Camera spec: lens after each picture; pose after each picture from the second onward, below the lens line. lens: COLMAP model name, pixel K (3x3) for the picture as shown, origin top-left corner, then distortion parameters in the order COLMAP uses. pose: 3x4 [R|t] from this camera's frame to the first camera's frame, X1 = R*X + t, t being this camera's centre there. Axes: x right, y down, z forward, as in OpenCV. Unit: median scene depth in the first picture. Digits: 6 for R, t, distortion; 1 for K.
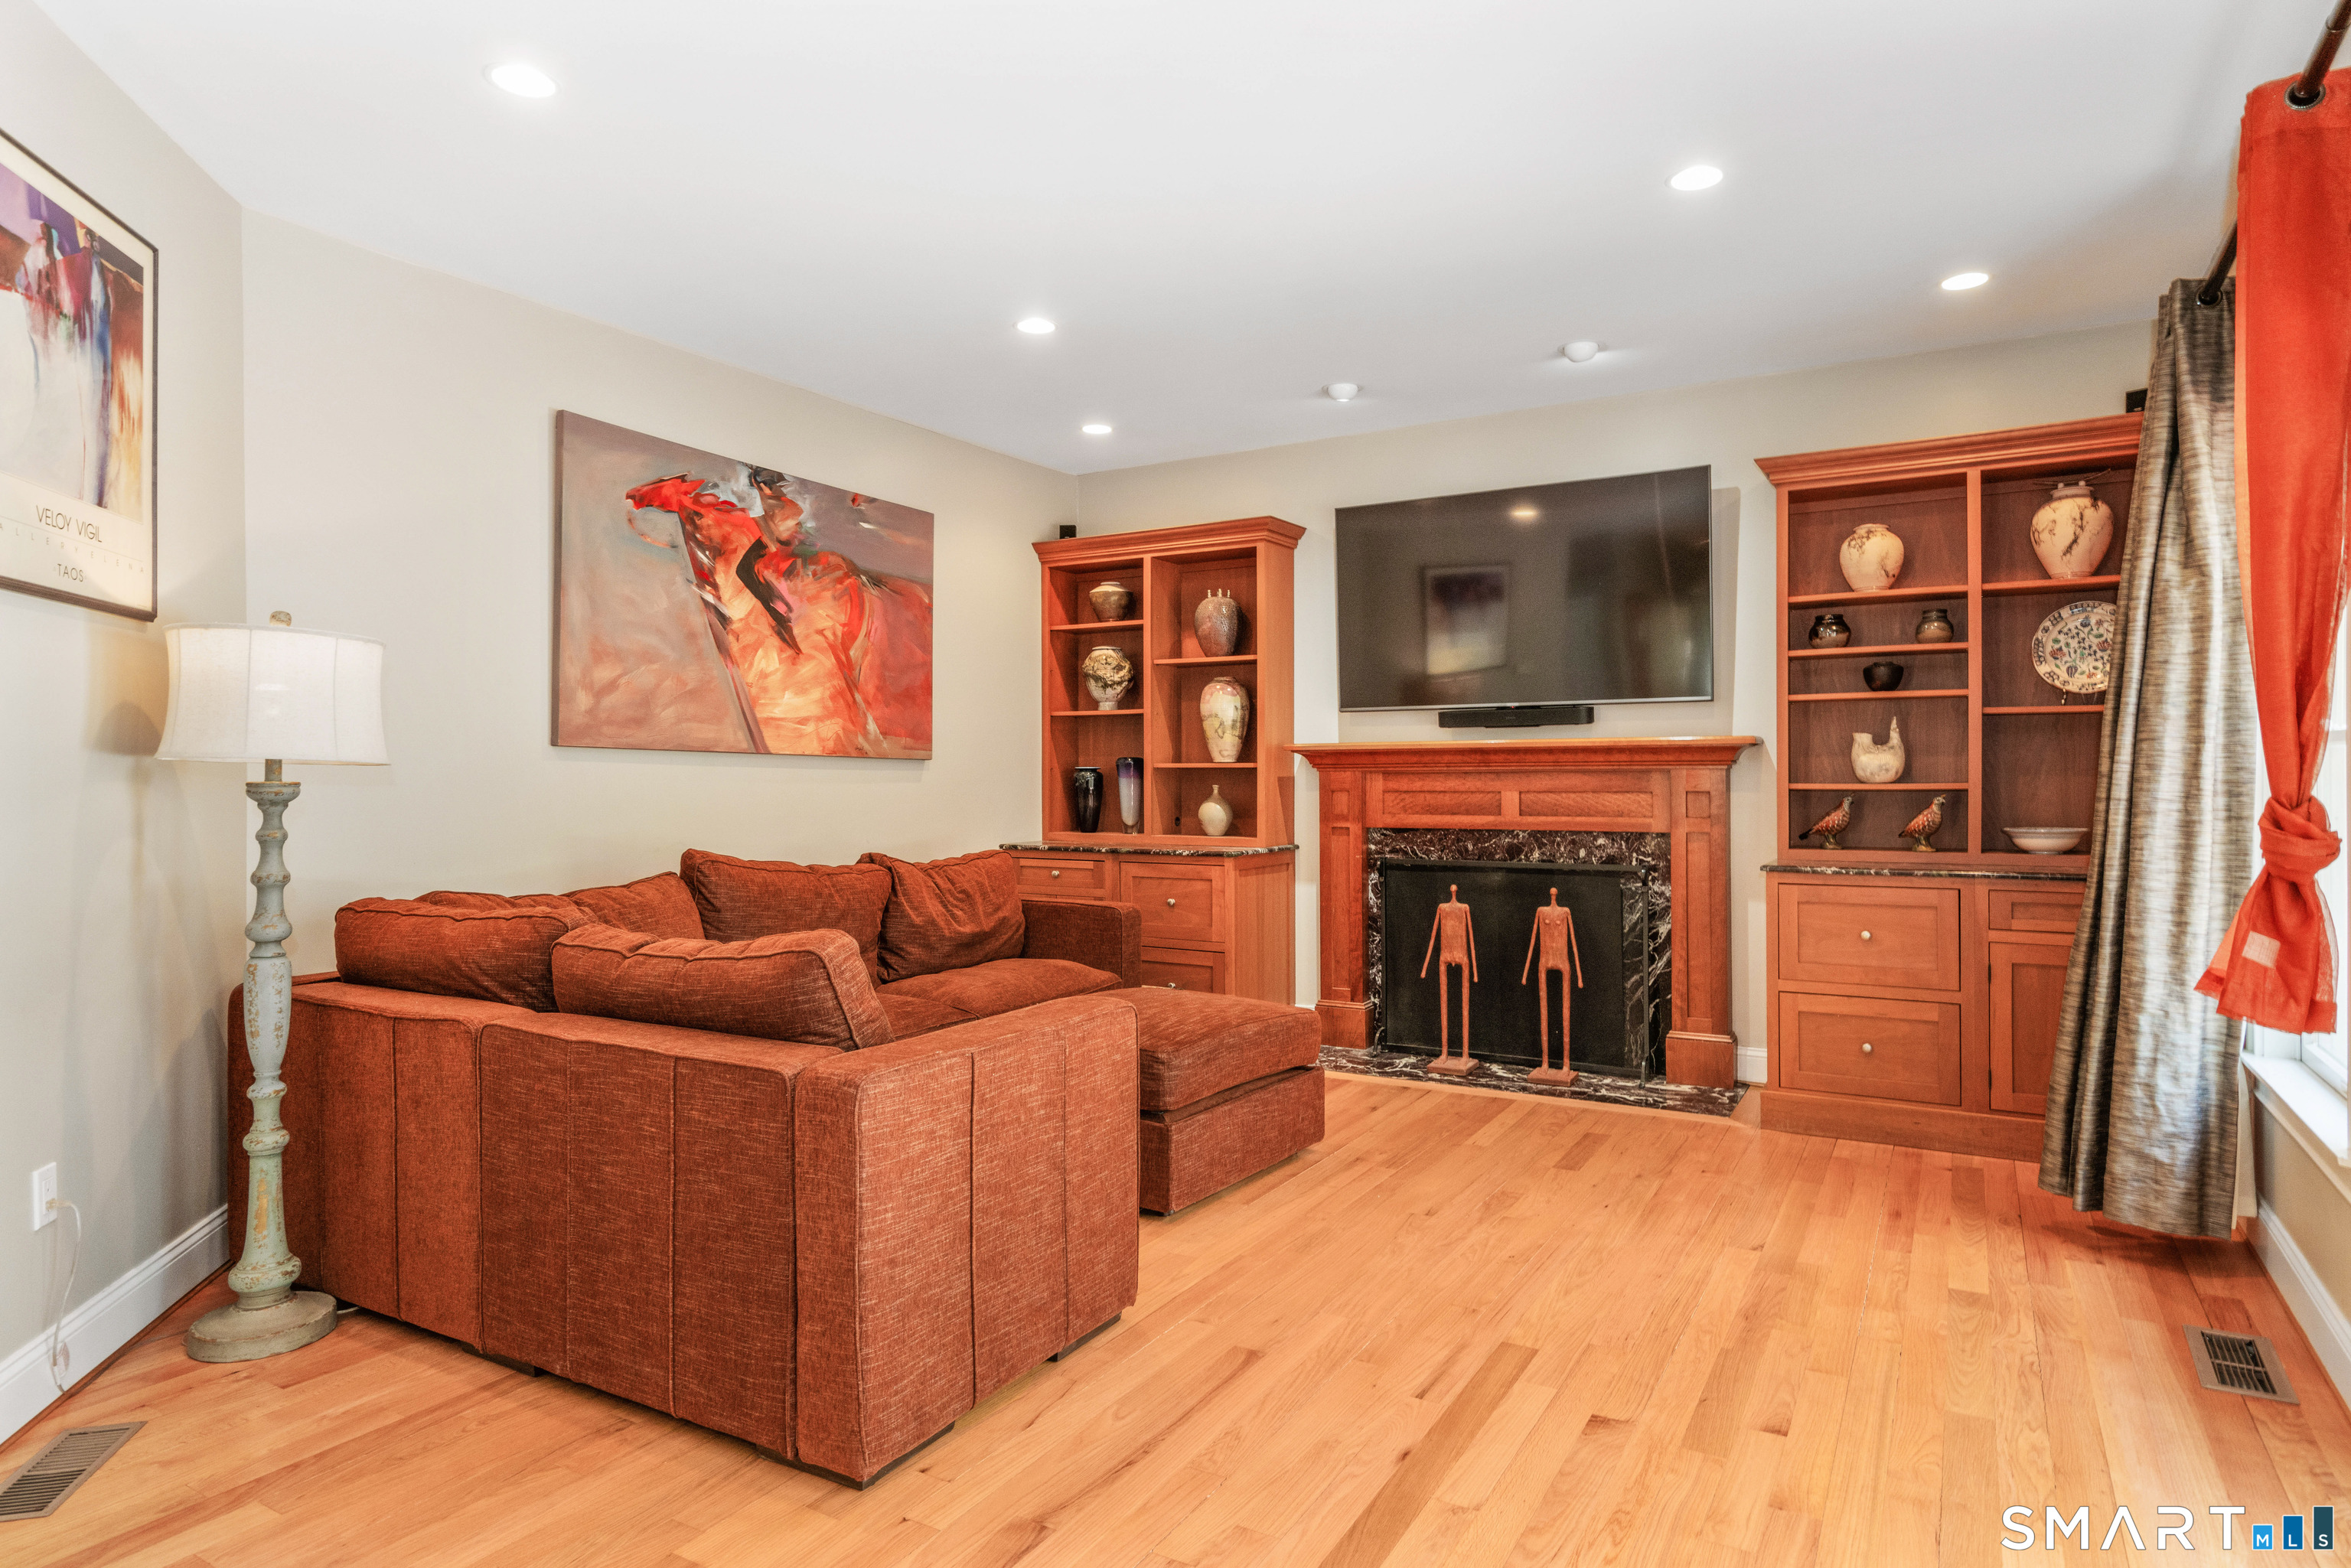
lens RADIAL K [[1333.4, 0, 1168.3], [0, 1333.4, 784.1], [0, 0, 1]] dist [0.004459, 0.004341]
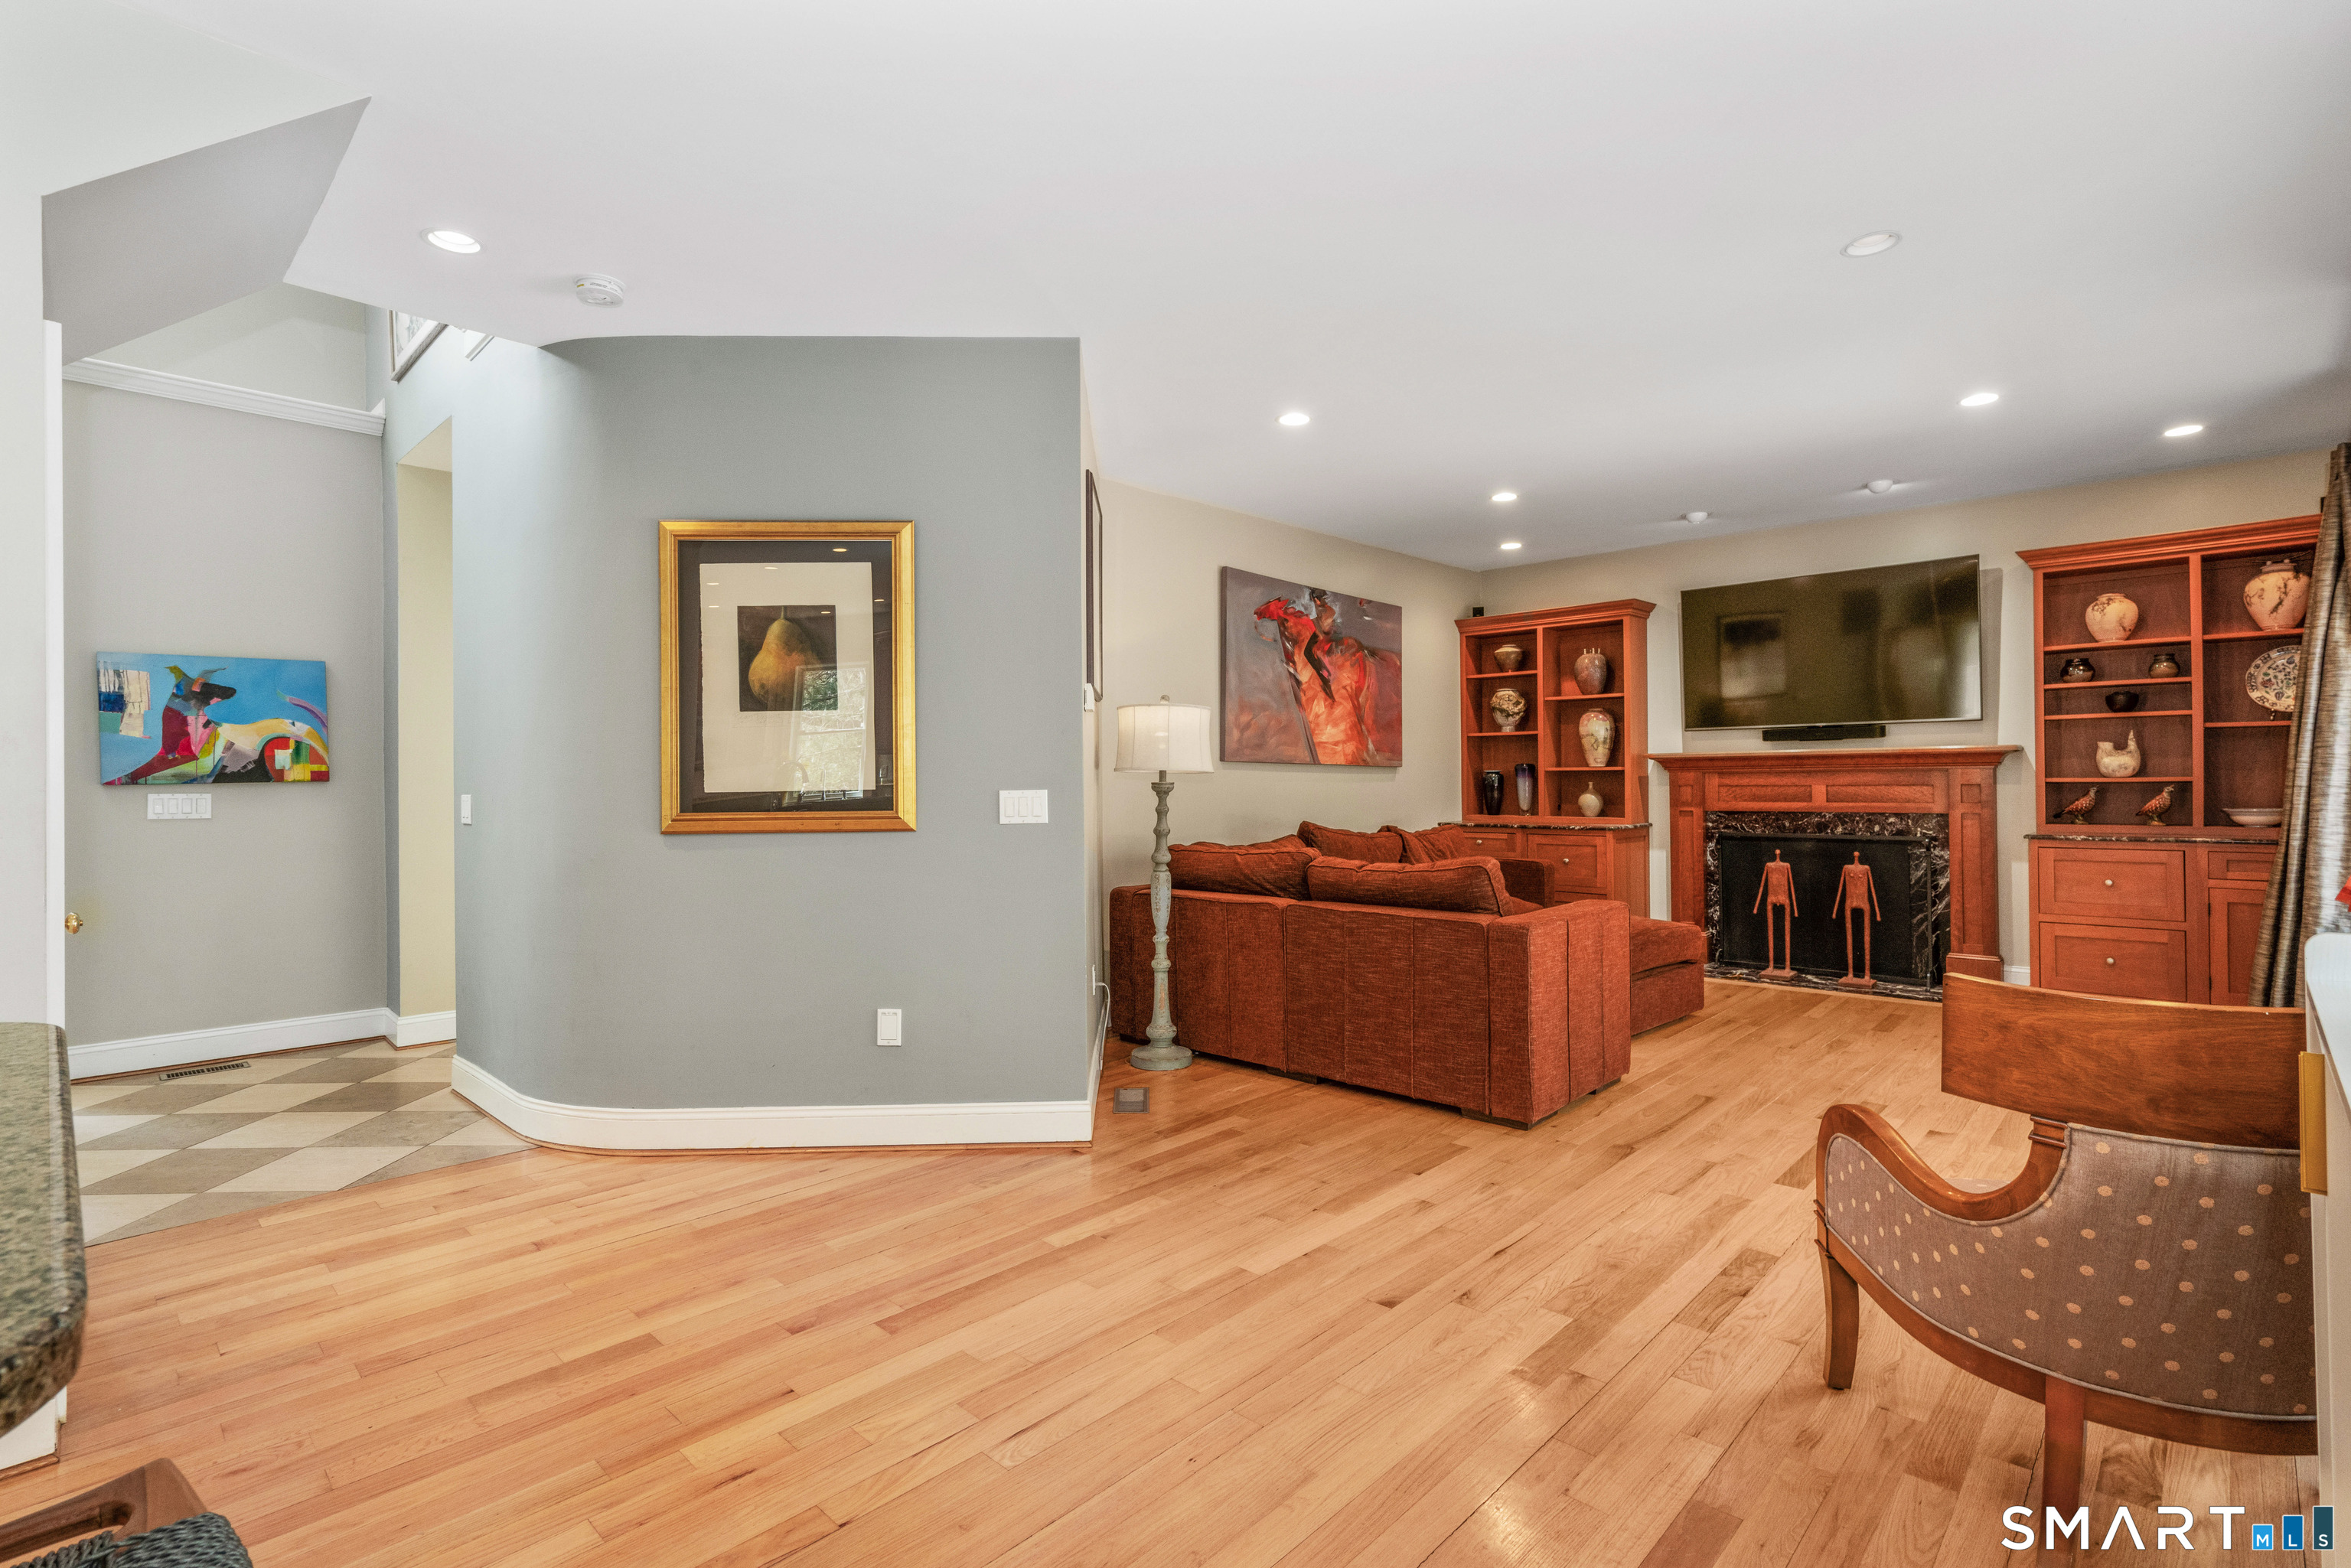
lens RADIAL K [[1087.2, 0, 1186.0], [0, 1087.2, 782.0], [0, 0, 1]] dist [0.000605, 0.001686]
pose [[0.974766, -0.006500, -0.223135, -0.184345], [0.006010, 0.999978, -0.002877, 0.001845], [0.223148, 0.001464, 0.974783, -0.365511]]
